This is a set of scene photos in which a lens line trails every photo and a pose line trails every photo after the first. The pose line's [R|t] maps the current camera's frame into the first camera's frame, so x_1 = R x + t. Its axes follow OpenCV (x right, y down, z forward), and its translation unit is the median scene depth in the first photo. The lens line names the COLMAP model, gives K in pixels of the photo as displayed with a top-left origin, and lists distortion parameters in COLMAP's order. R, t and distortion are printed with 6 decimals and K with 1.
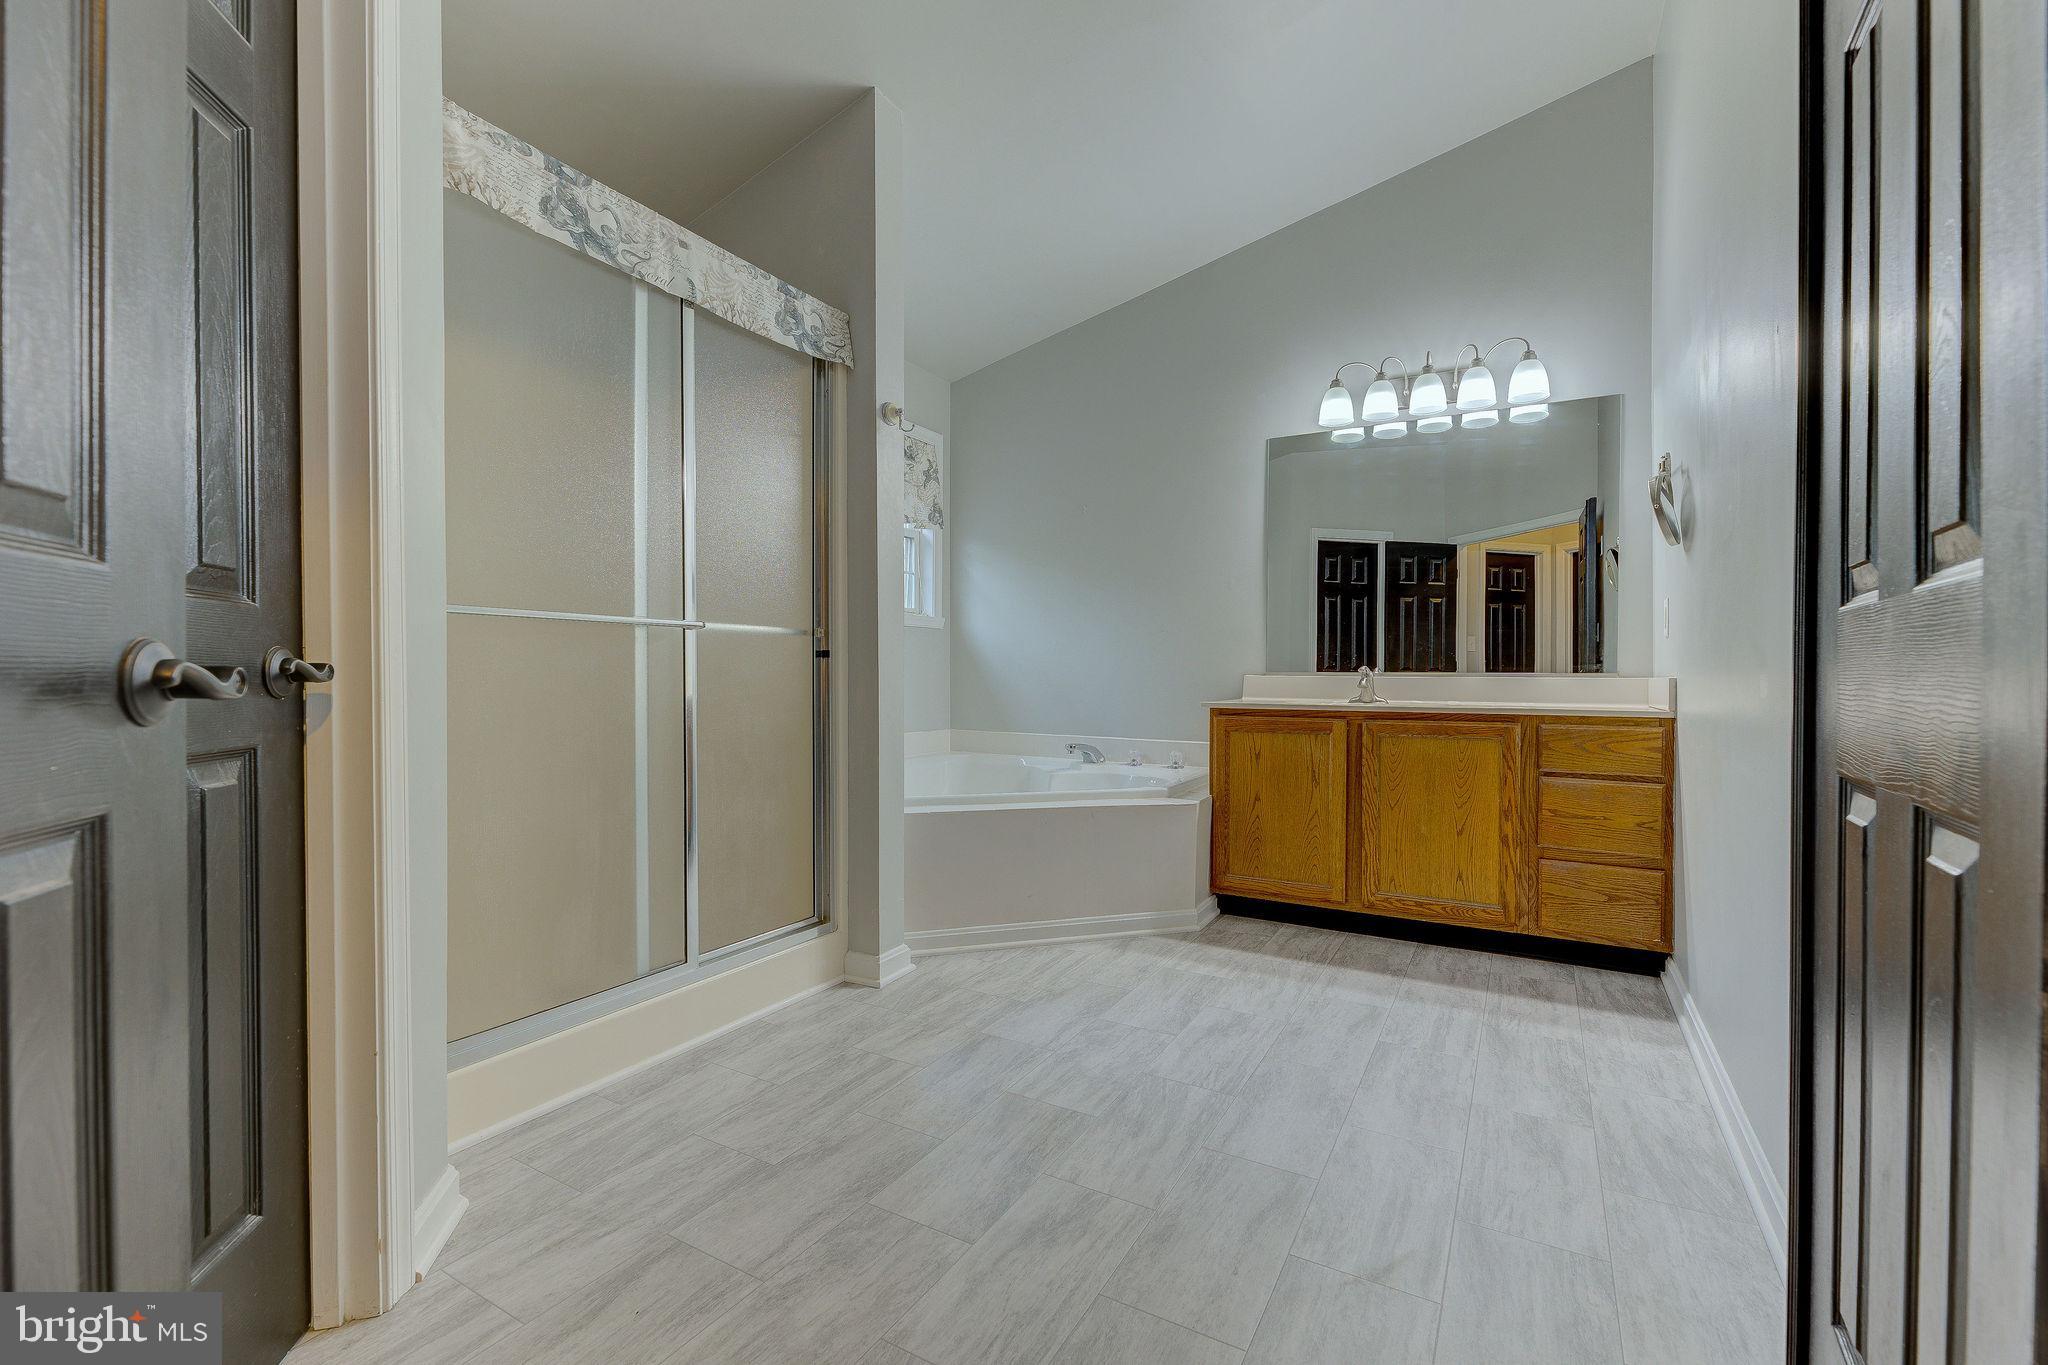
lens RADIAL K [[826.9, 0, 1039.8], [0, 826.9, 680.2], [0, 0, 1]] dist [0.005272, -0.003346]
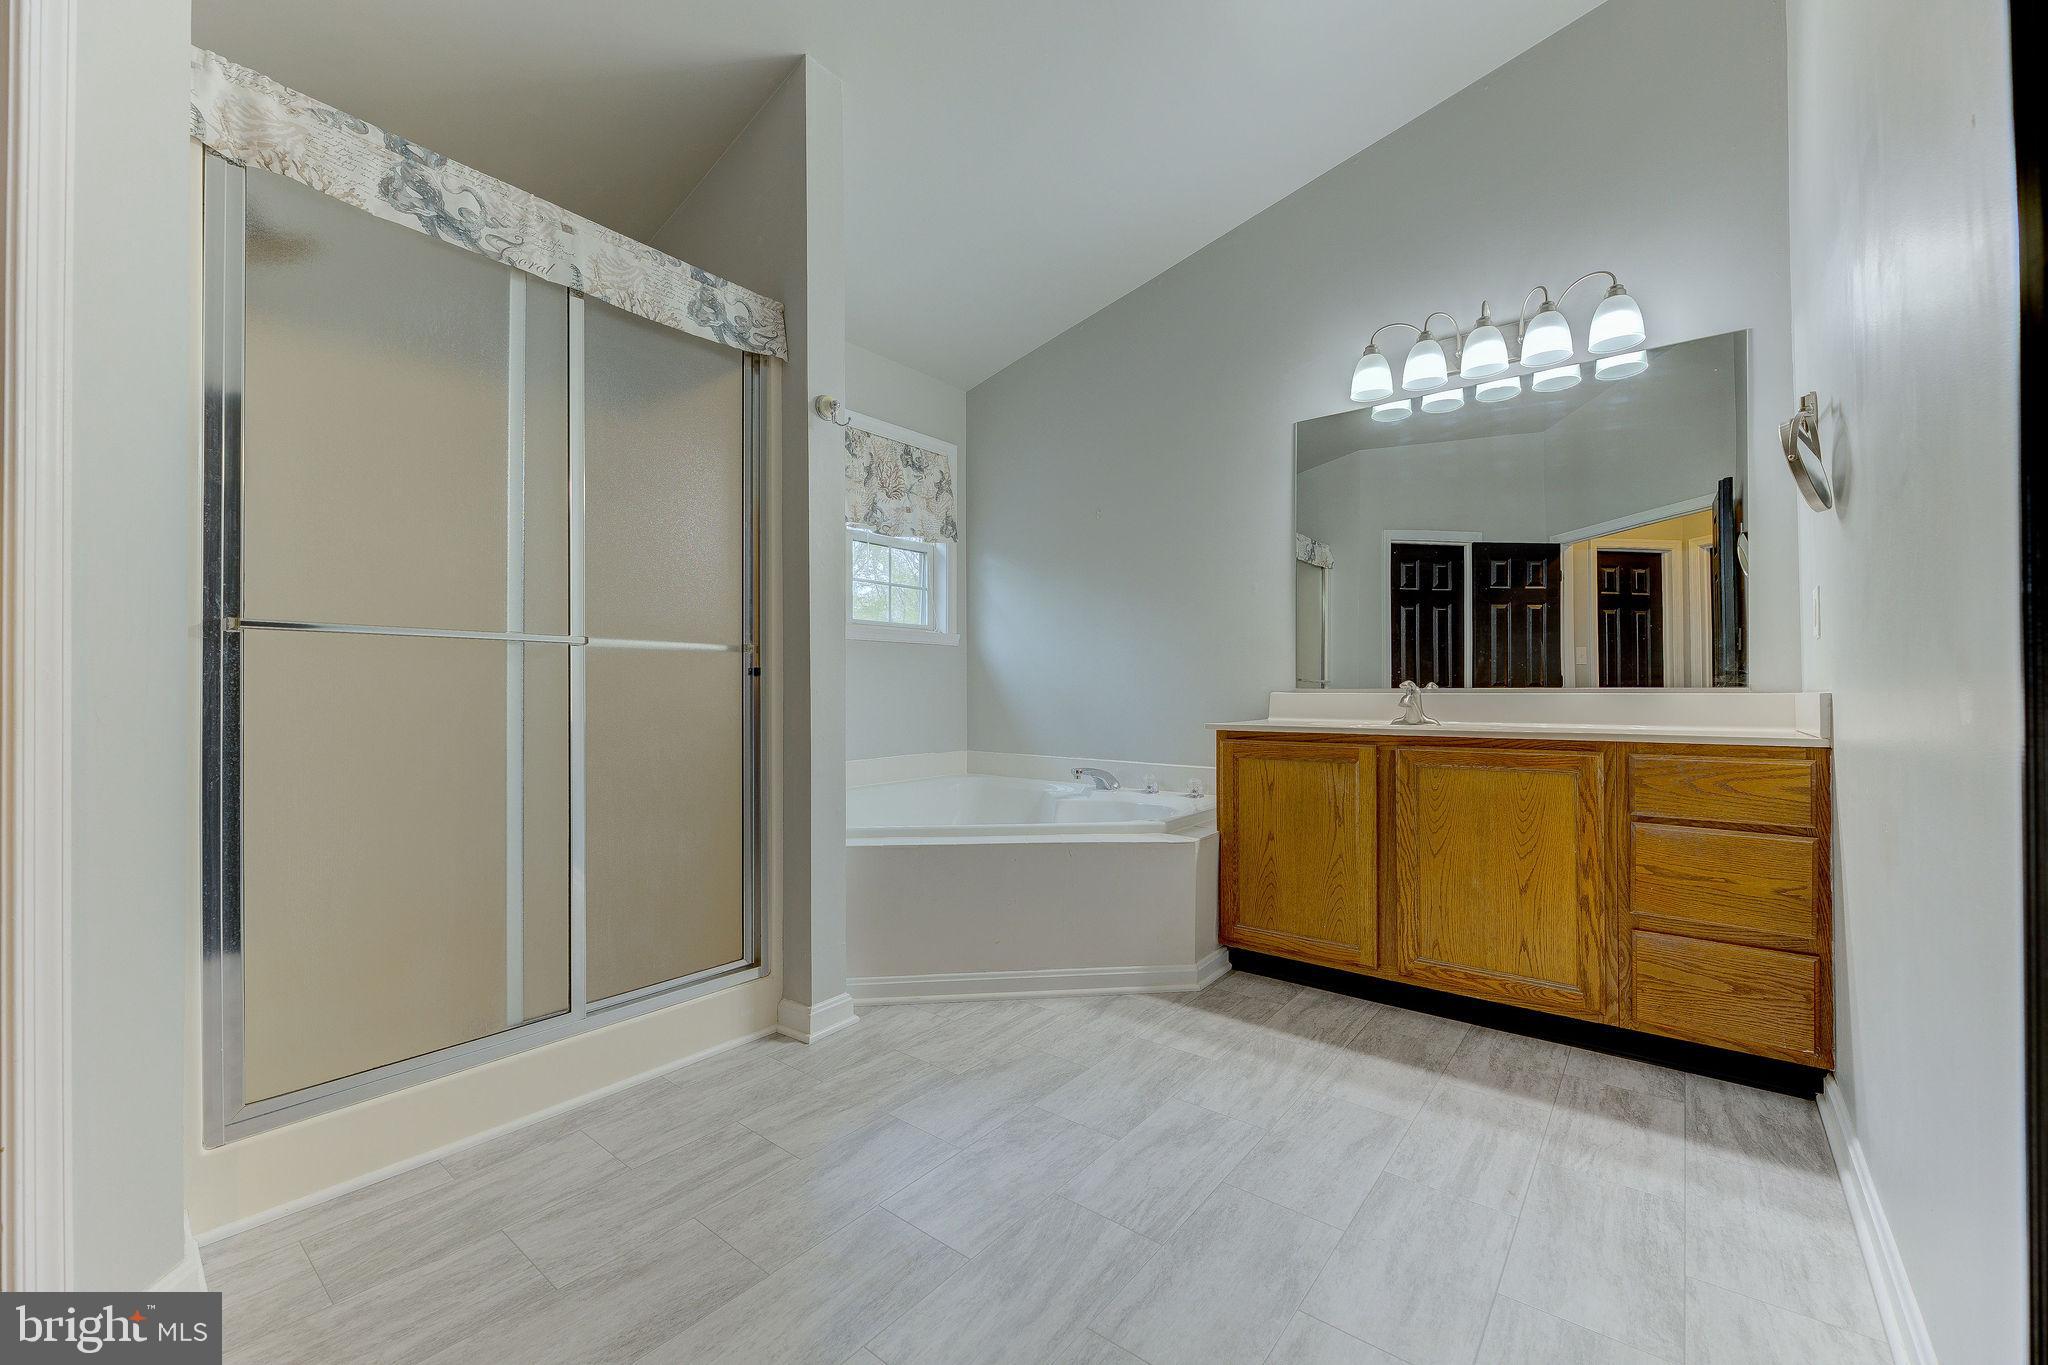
lens RADIAL K [[791.4, 0, 1008.1], [0, 791.4, 685.0], [0, 0, 1]] dist [0.002086, -0.002001]
pose [[0.985841, -0.006868, -0.167540, 0.164064], [0.003953, 0.999835, -0.017731, -0.000293], [0.167634, 0.016817, 0.985706, 0.183586]]
